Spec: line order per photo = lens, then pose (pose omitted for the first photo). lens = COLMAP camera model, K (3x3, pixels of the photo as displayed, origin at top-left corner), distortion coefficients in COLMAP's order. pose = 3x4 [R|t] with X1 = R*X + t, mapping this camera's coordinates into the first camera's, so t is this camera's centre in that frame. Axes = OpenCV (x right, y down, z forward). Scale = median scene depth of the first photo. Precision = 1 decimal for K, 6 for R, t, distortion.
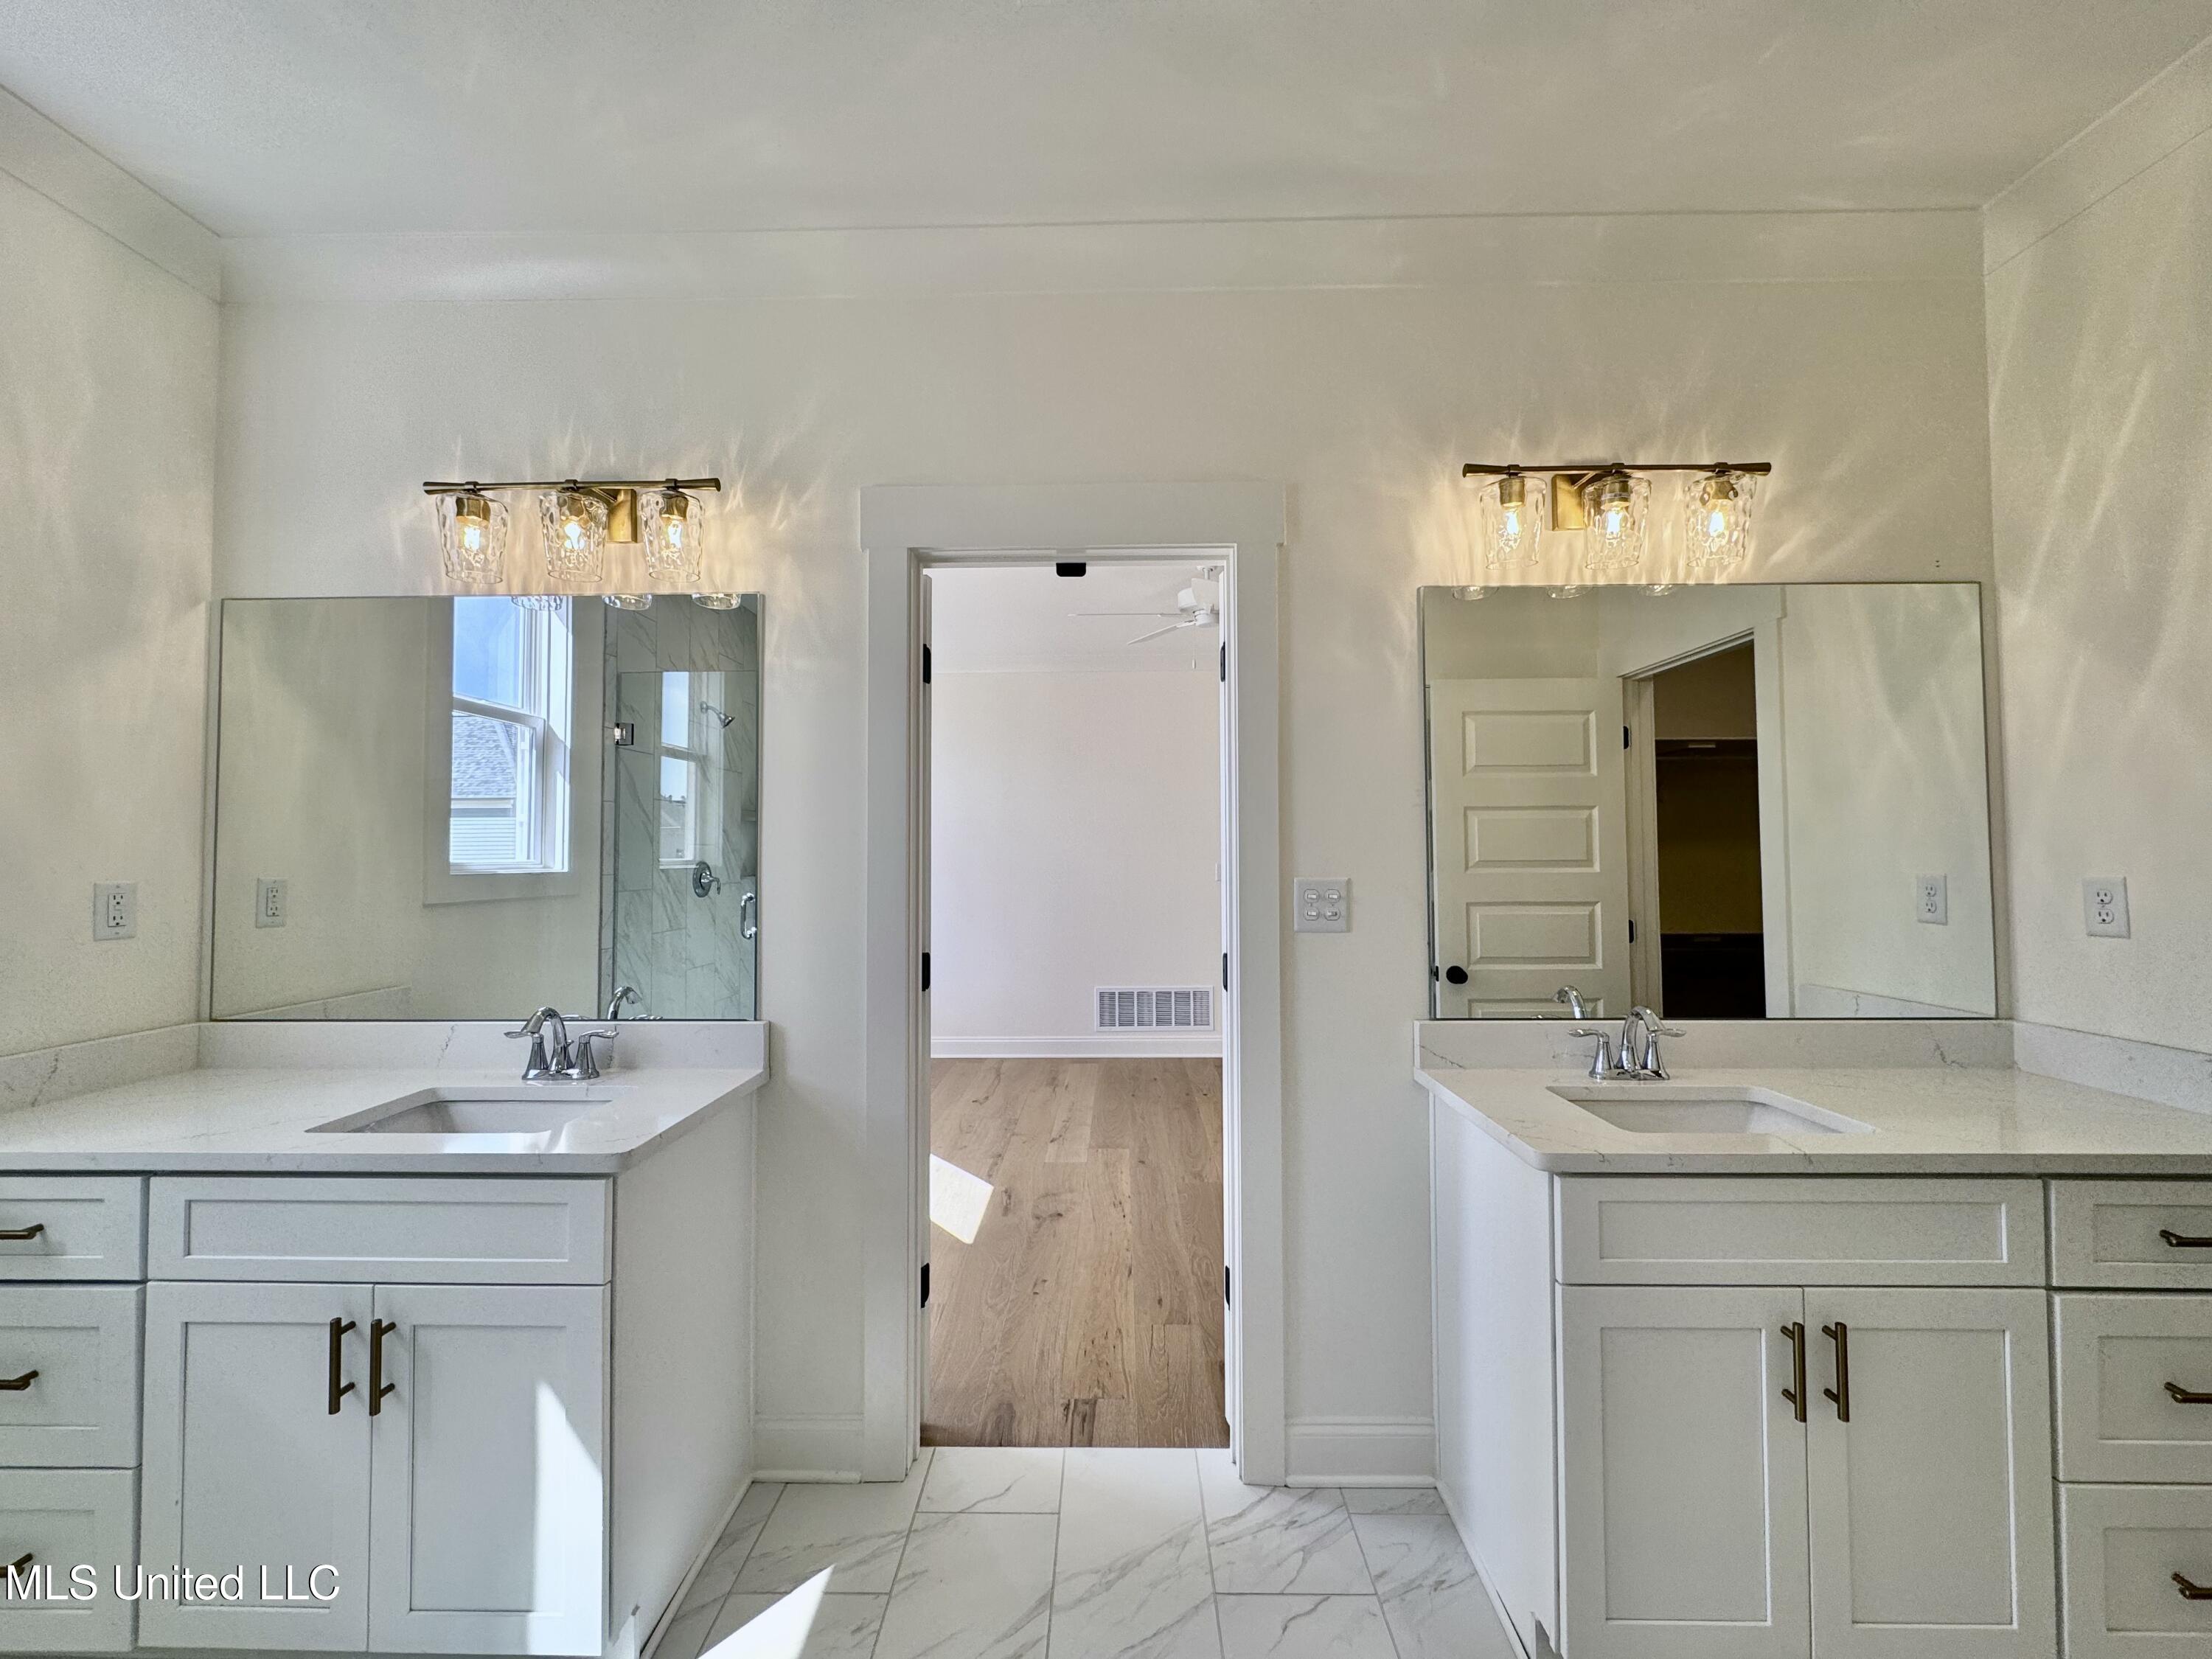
lens RADIAL K [[884.8, 0, 1106.0], [0, 884.8, 829.5], [0, 0, 1]] dist [-0.000020, 0.000396]
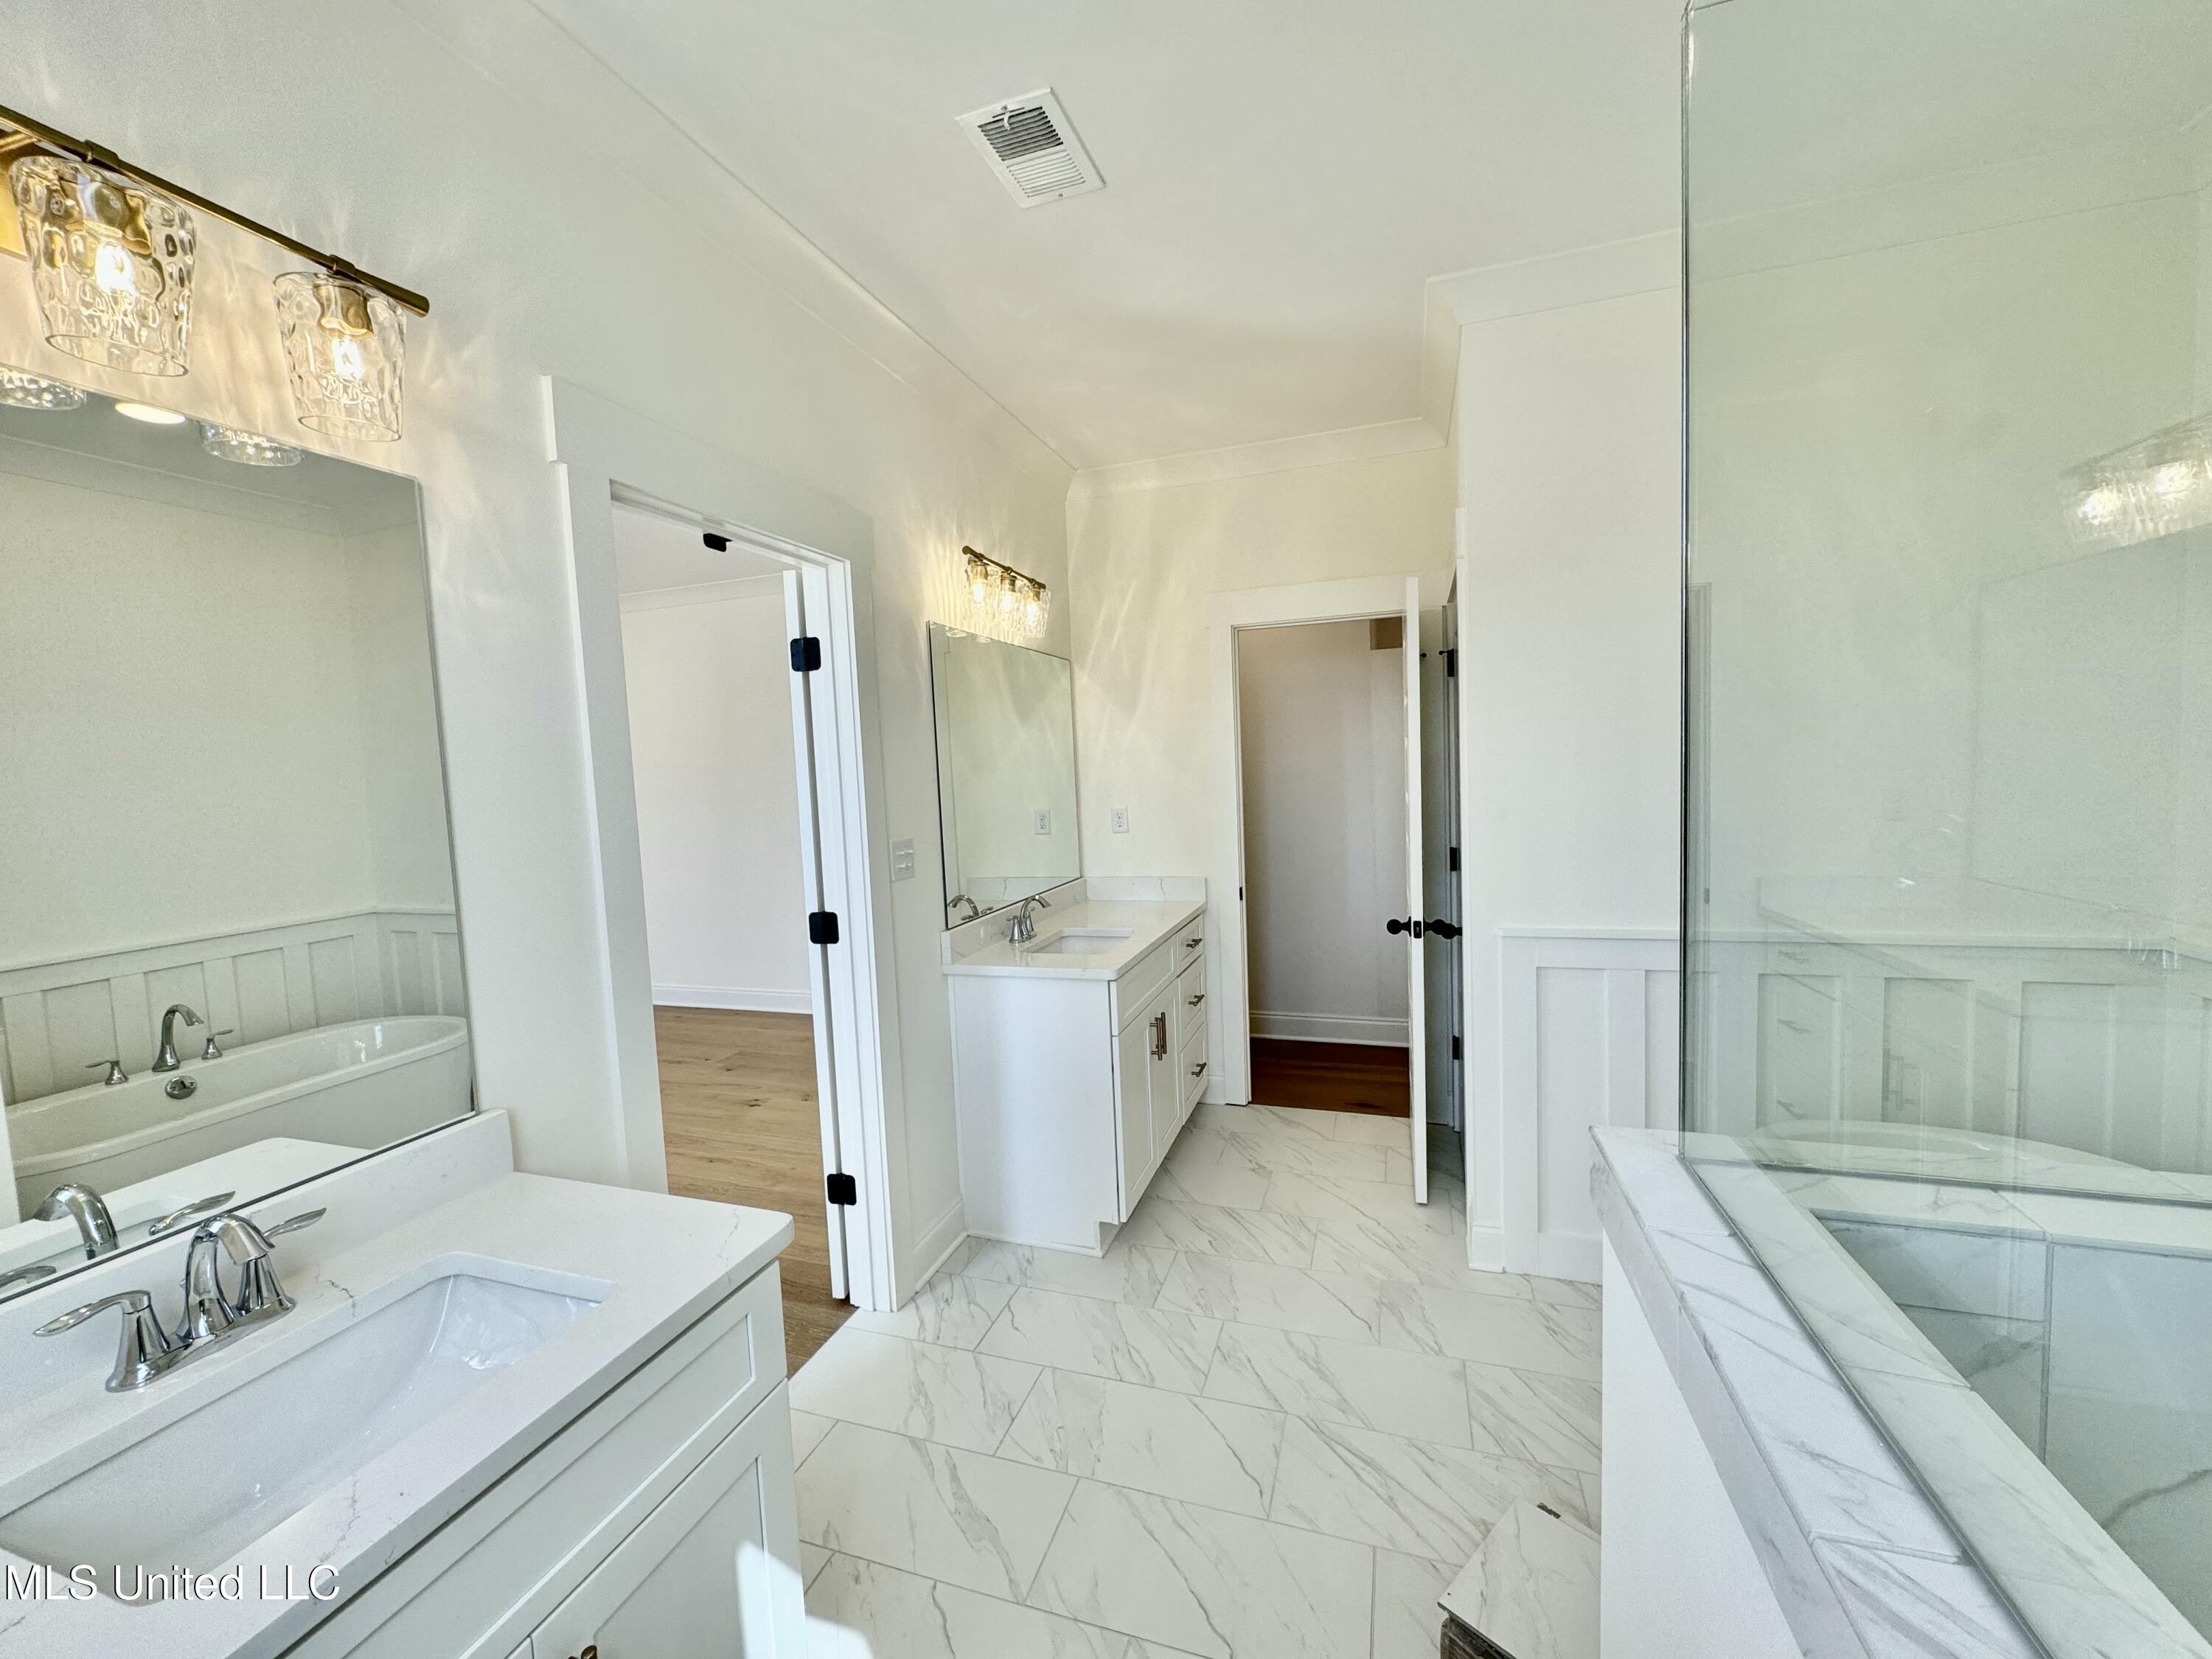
lens RADIAL K [[884.8, 0, 1106.0], [0, 884.8, 829.5], [0, 0, 1]] dist [-0.000020, 0.000396]
pose [[0.297321, -0.077981, 0.951588, -0.901221], [0.012638, 0.996893, 0.077745, -0.055421], [-0.954694, -0.011089, 0.297383, 0.326260]]
